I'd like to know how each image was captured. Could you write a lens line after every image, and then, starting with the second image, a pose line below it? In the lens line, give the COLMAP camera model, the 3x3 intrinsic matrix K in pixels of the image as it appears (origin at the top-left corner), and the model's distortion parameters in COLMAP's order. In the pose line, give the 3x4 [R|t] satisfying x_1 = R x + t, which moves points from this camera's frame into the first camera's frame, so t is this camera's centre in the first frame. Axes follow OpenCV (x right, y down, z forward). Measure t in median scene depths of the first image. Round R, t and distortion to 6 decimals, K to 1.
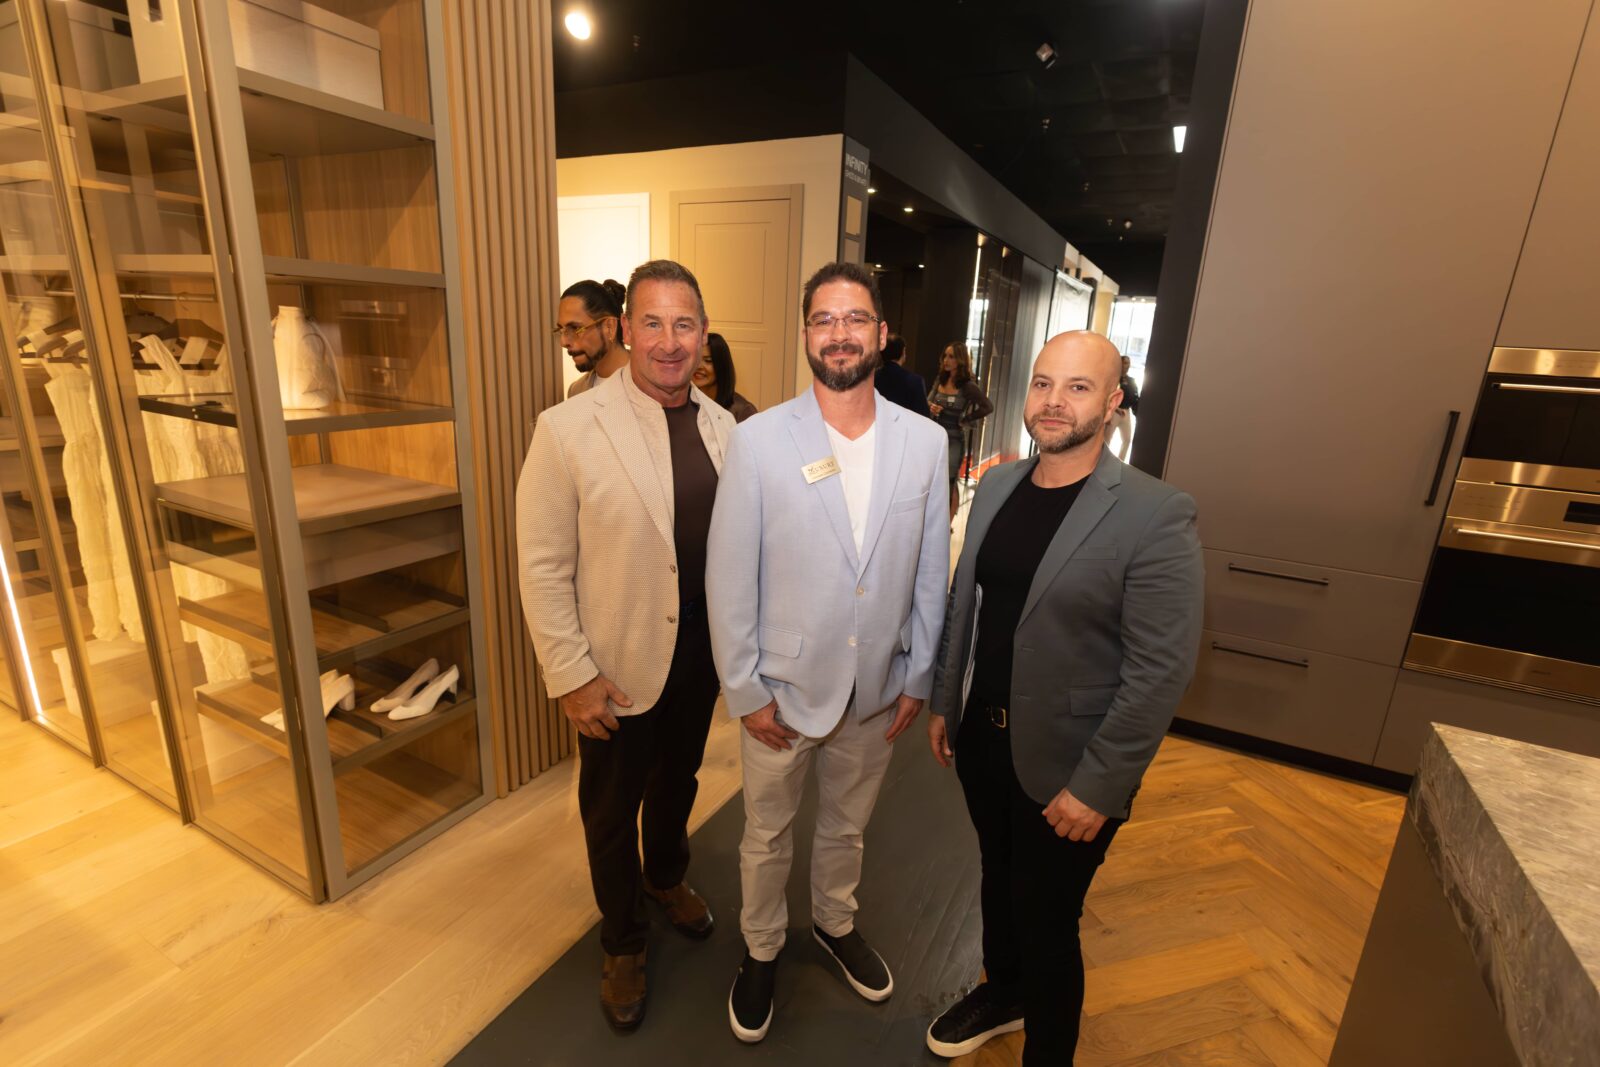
lens RADIAL K [[738.7, 0, 800.0], [0, 738.7, 533.5], [0, 0, 1]] dist [-0.002138, -0.000196]
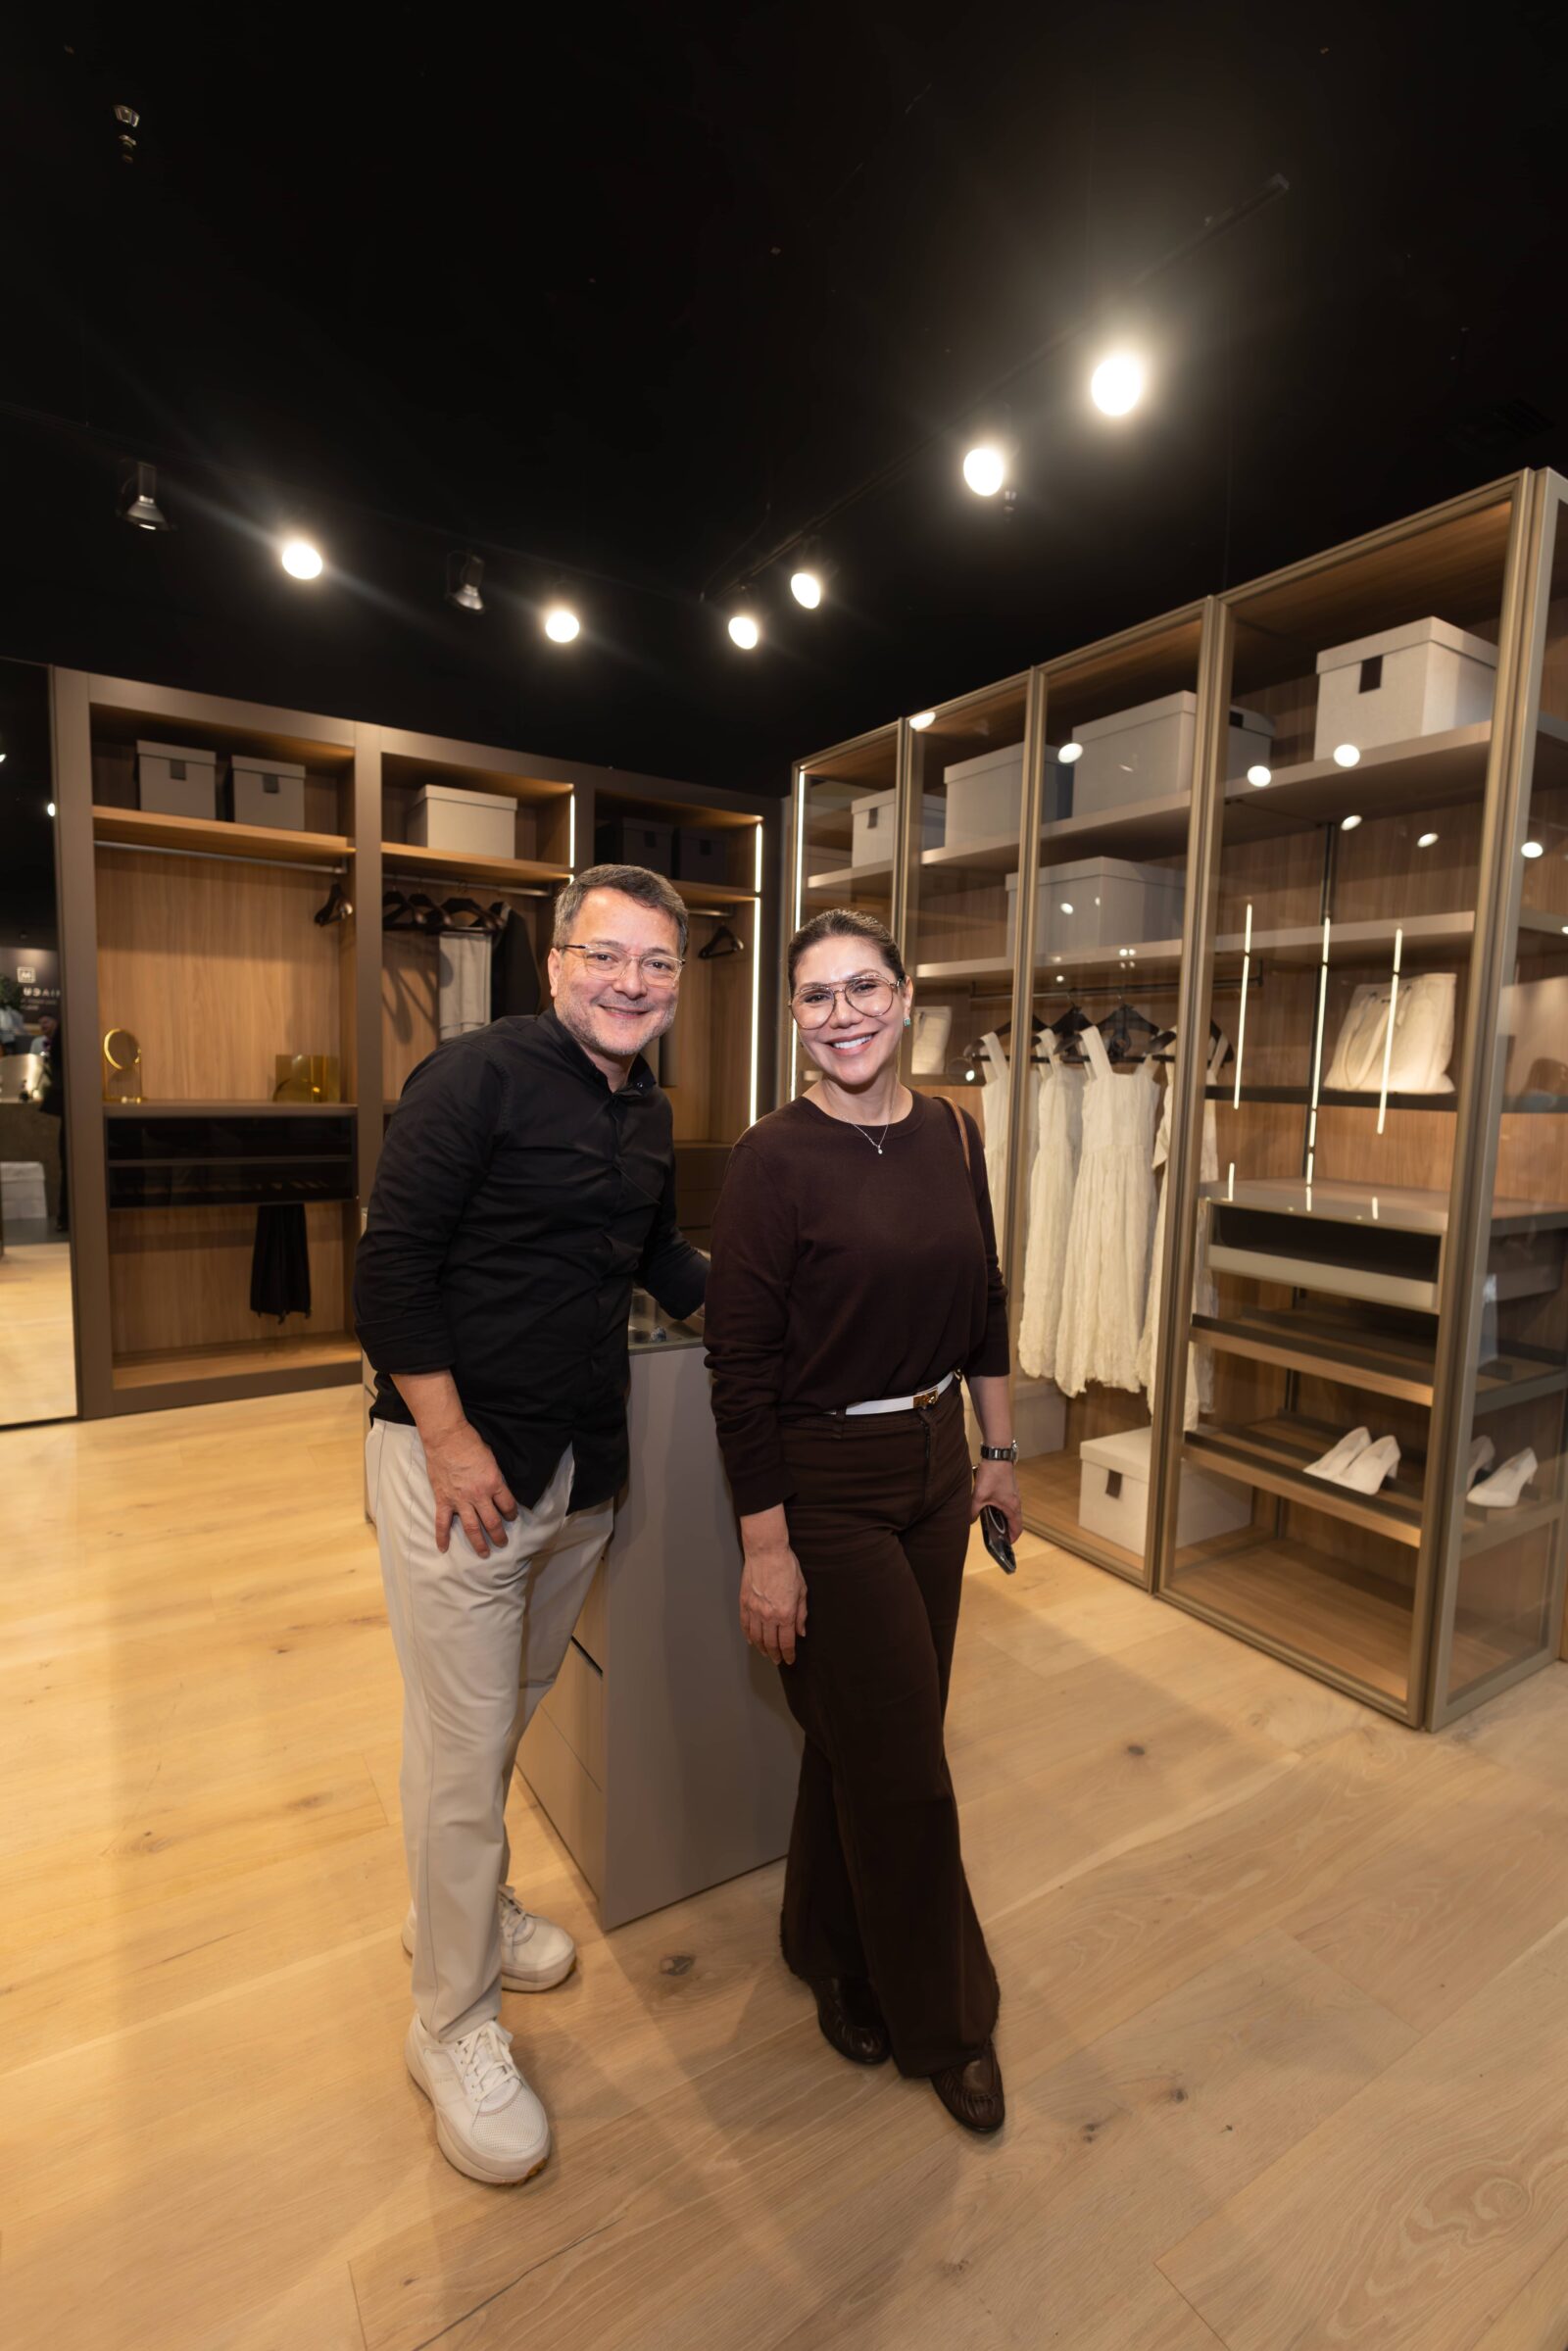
lens RADIAL K [[1085.5, 0, 793.4], [0, 1085.5, 1181.7], [0, 0, 1]] dist [-0.002138, -0.000196]
pose [[0.886661, 0.059313, -0.458600, -0.739478], [-0.137837, 0.980557, -0.139675, 0.193959], [0.441399, 0.187056, 0.877597, -0.365015]]
